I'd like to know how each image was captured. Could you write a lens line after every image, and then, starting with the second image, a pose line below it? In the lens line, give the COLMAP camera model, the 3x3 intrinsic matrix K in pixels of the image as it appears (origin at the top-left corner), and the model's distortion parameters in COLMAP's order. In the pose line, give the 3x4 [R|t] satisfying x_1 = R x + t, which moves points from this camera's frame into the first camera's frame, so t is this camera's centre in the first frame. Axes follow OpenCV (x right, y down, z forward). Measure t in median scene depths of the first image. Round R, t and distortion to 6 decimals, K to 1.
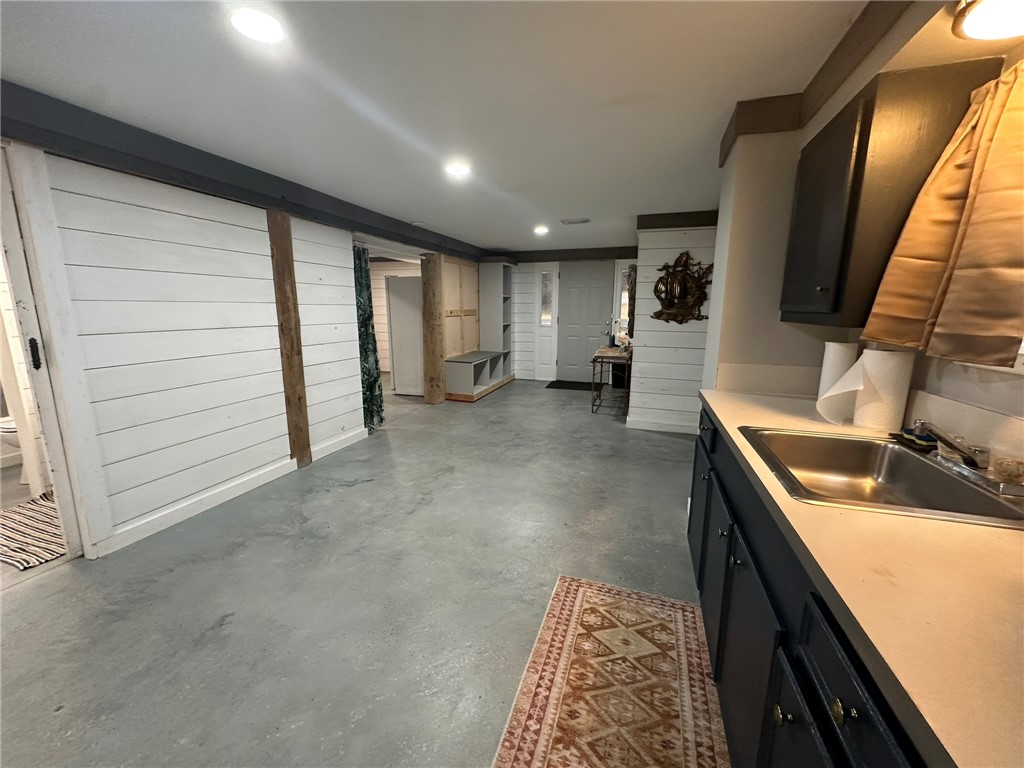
lens RADIAL K [[407.9, 0, 512.0], [0, 407.9, 384.0], [0, 0, 1]] dist [-0.001300, -0.000068]
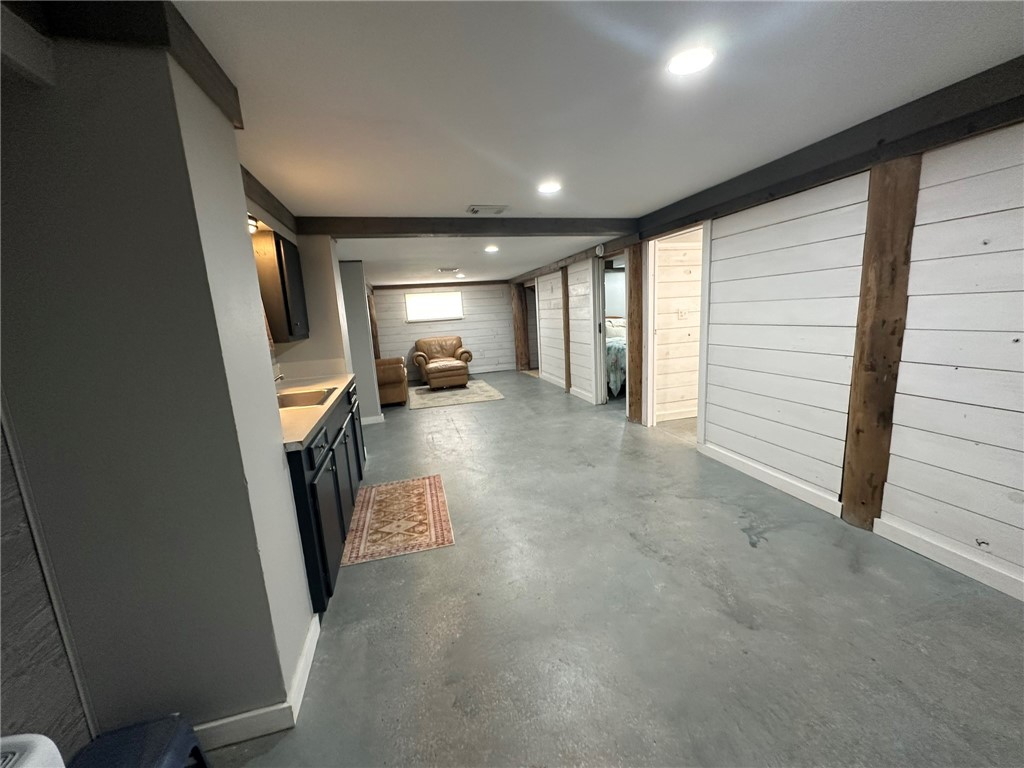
lens RADIAL K [[409.8, 0, 512.1], [0, 409.8, 384.2], [0, 0, 1]] dist [-0.003756, 0.000630]
pose [[-0.841025, 0.139698, -0.522648, 0.344962], [-0.044494, 0.944951, 0.324172, -0.244237], [0.539163, 0.295892, -0.788512, 1.212805]]
